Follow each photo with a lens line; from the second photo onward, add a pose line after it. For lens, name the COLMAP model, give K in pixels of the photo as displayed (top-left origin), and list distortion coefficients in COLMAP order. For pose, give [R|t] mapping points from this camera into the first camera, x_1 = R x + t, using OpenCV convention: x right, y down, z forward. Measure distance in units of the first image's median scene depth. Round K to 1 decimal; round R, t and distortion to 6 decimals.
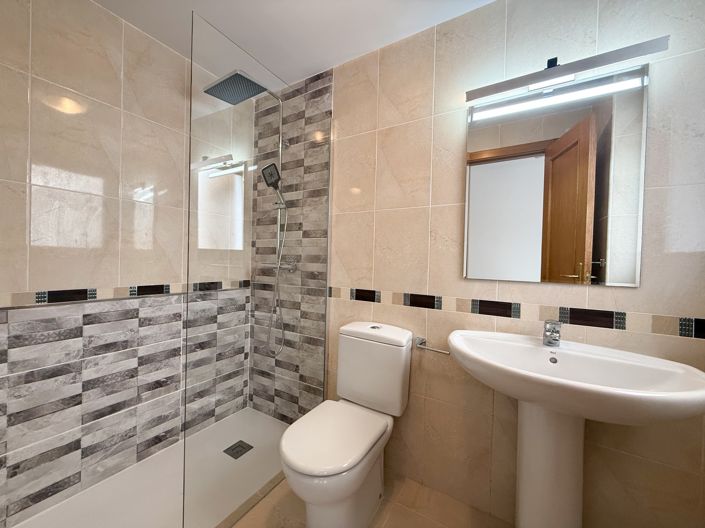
lens RADIAL K [[279.5, 0, 350.4], [0, 279.5, 263.3], [0, 0, 1]] dist [-0.000606, -0.000370]
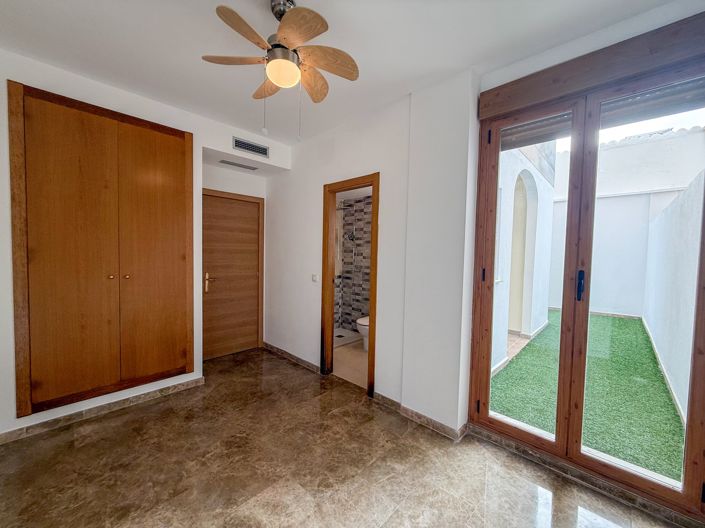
lens RADIAL K [[279.5, 0, 350.4], [0, 279.5, 263.3], [0, 0, 1]] dist [-0.000606, -0.000370]
pose [[0.976716, 0.004217, -0.214494, 0.248858], [0.000707, 0.999738, 0.022872, -0.103244], [0.214534, -0.022491, 0.976457, -1.422748]]
